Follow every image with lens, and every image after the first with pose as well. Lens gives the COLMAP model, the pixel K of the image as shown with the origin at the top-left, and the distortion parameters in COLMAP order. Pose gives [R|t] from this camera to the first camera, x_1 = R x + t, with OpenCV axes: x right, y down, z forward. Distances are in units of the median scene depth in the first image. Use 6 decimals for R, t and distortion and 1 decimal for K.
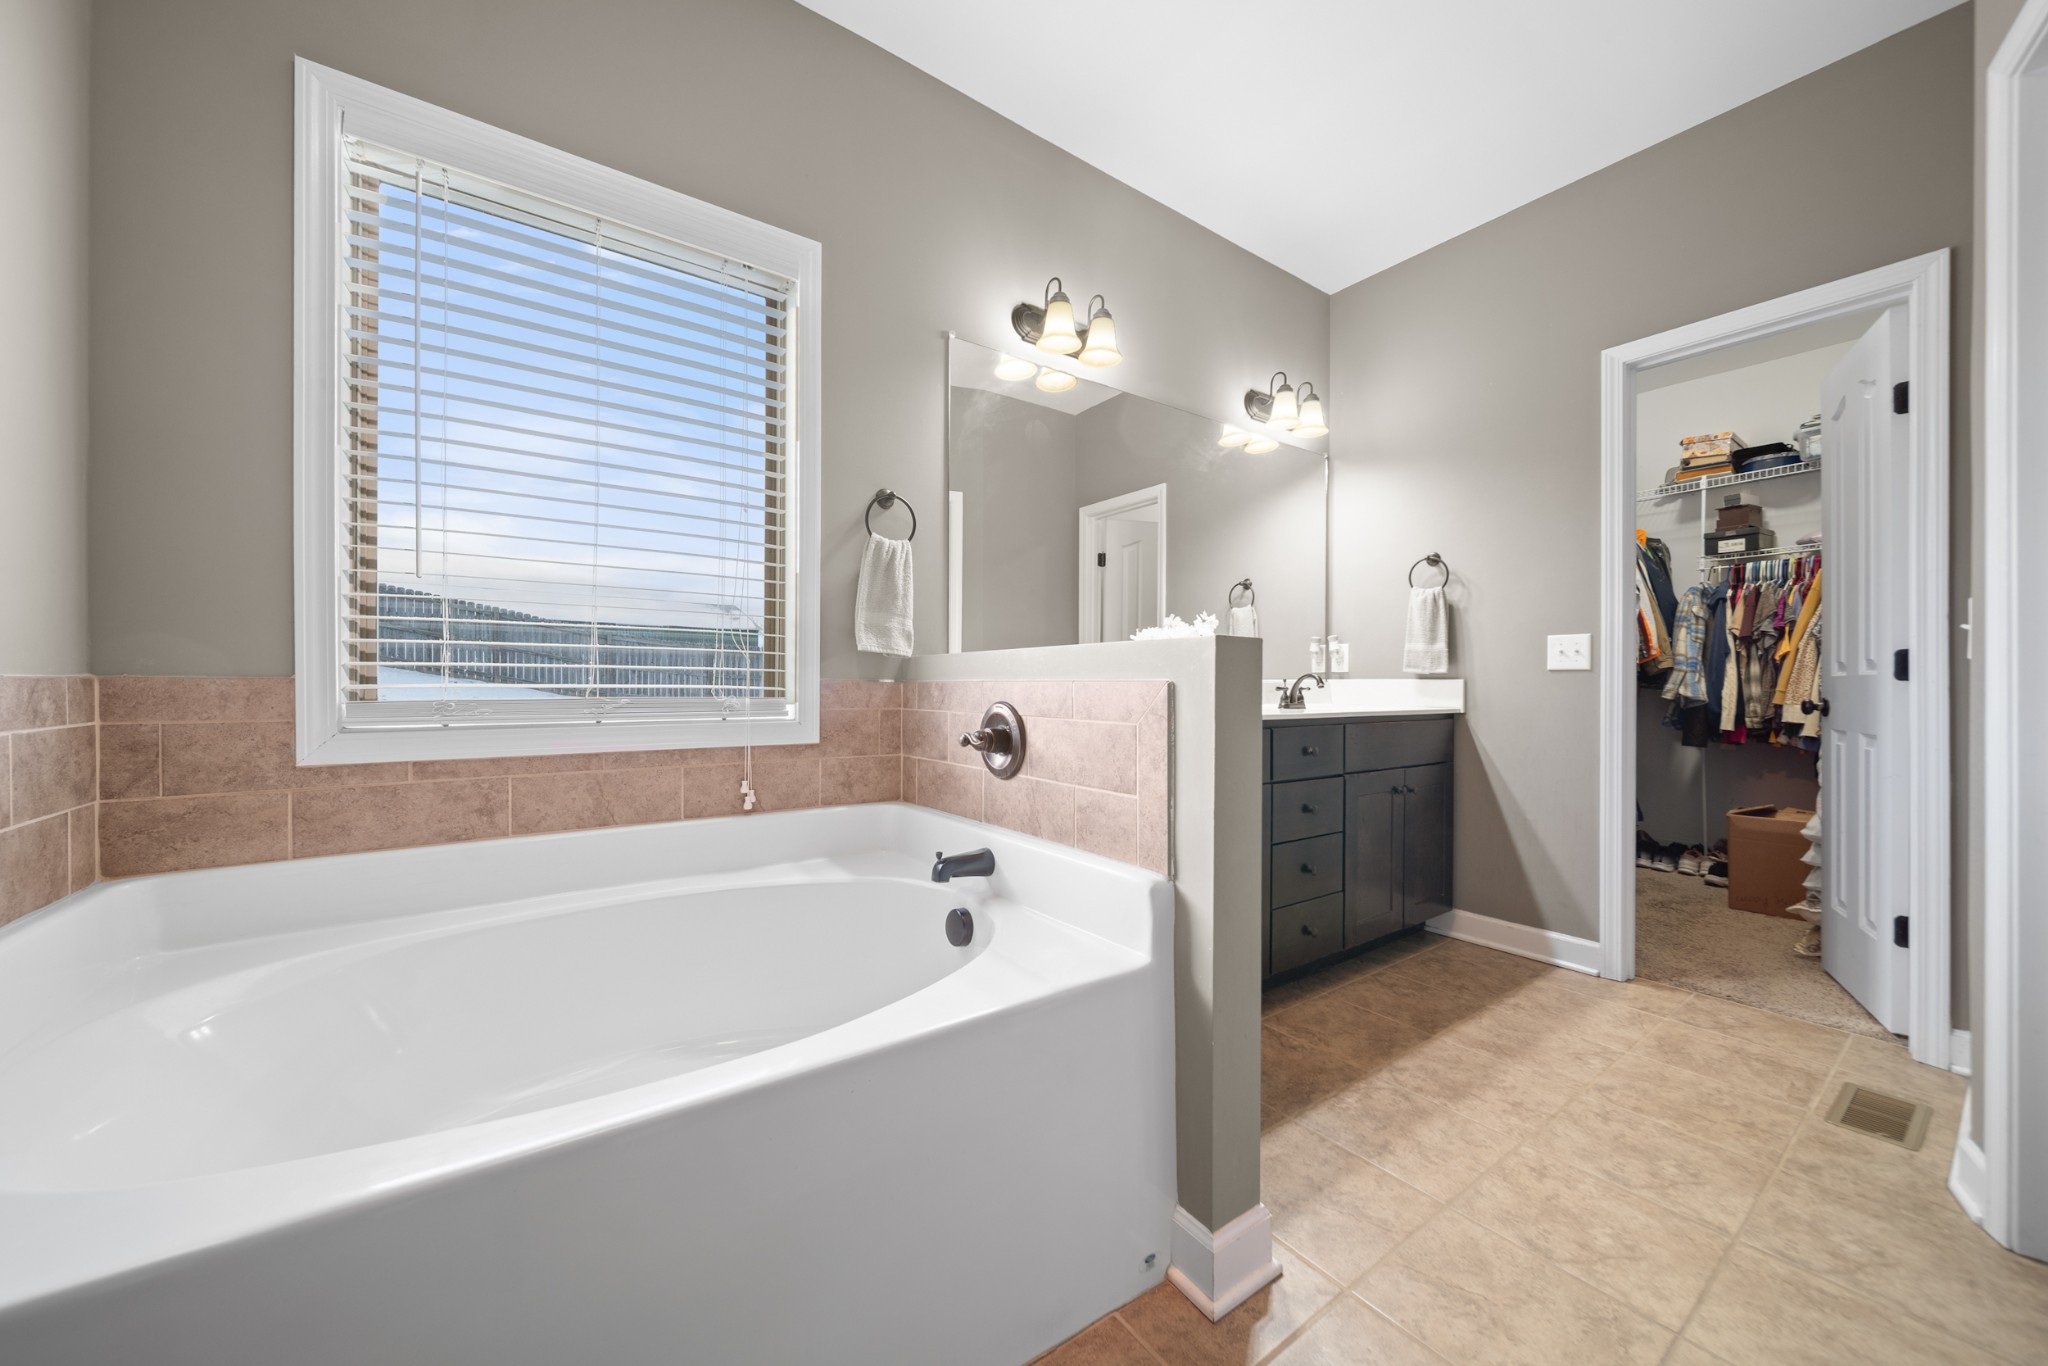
lens RADIAL K [[746.2, 0, 1025.6], [0, 746.2, 679.3], [0, 0, 1]] dist [-0.001353, -0.000150]
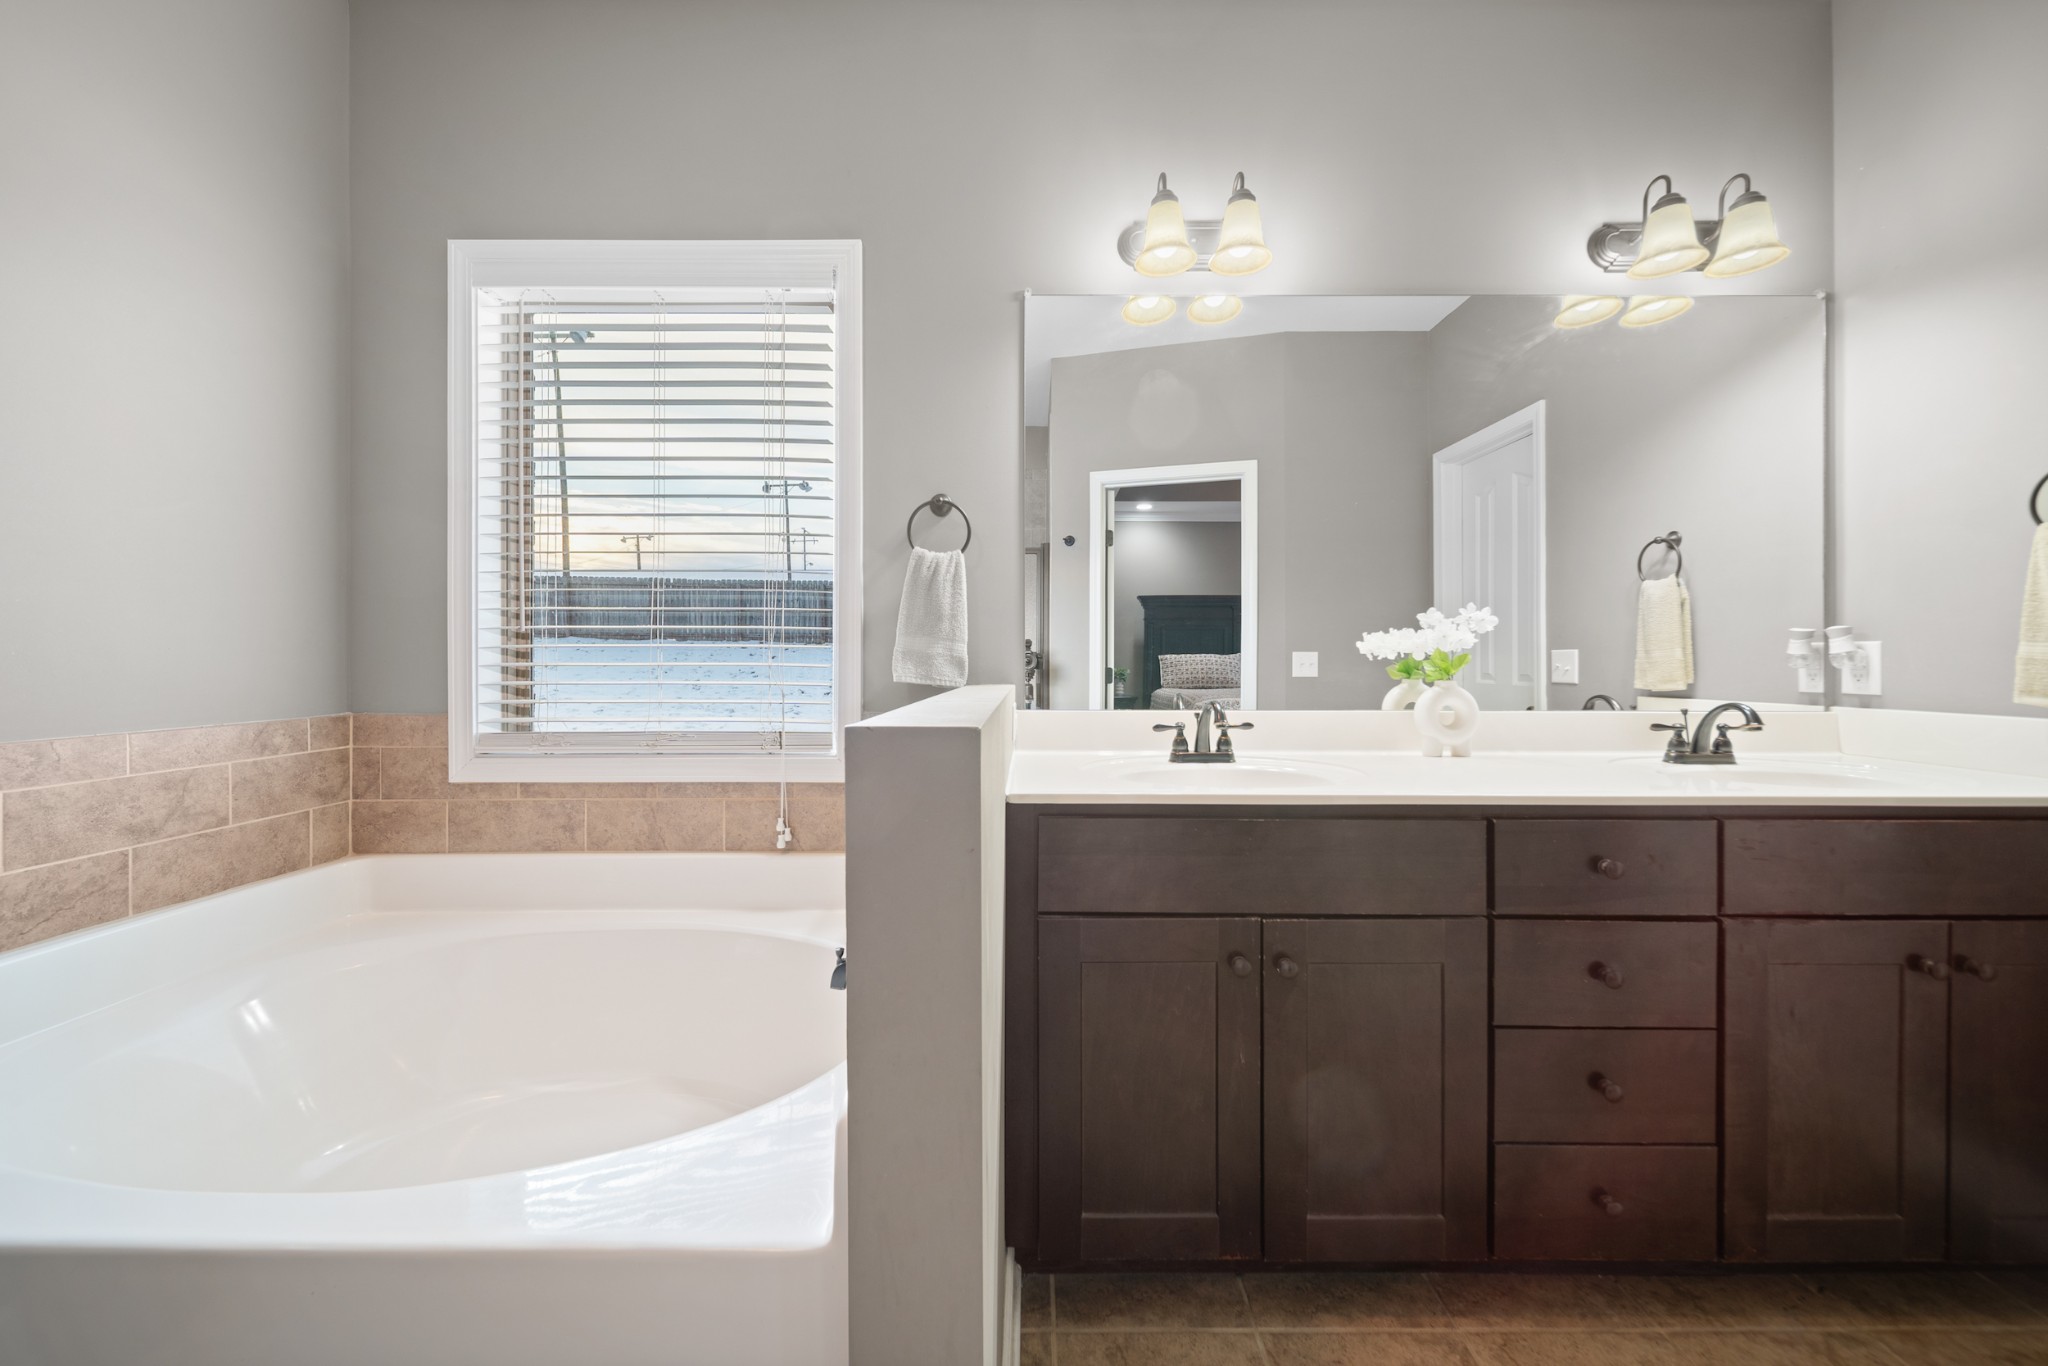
lens RADIAL K [[744.4, 0, 1000.7], [0, 744.4, 657.4], [0, 0, 1]] dist [0.002049, 0.000001]
pose [[0.809329, -0.007886, -0.587303, 0.468238], [0.006530, 0.999969, -0.004429, -0.073751], [0.587320, -0.000250, 0.809355, 0.416258]]
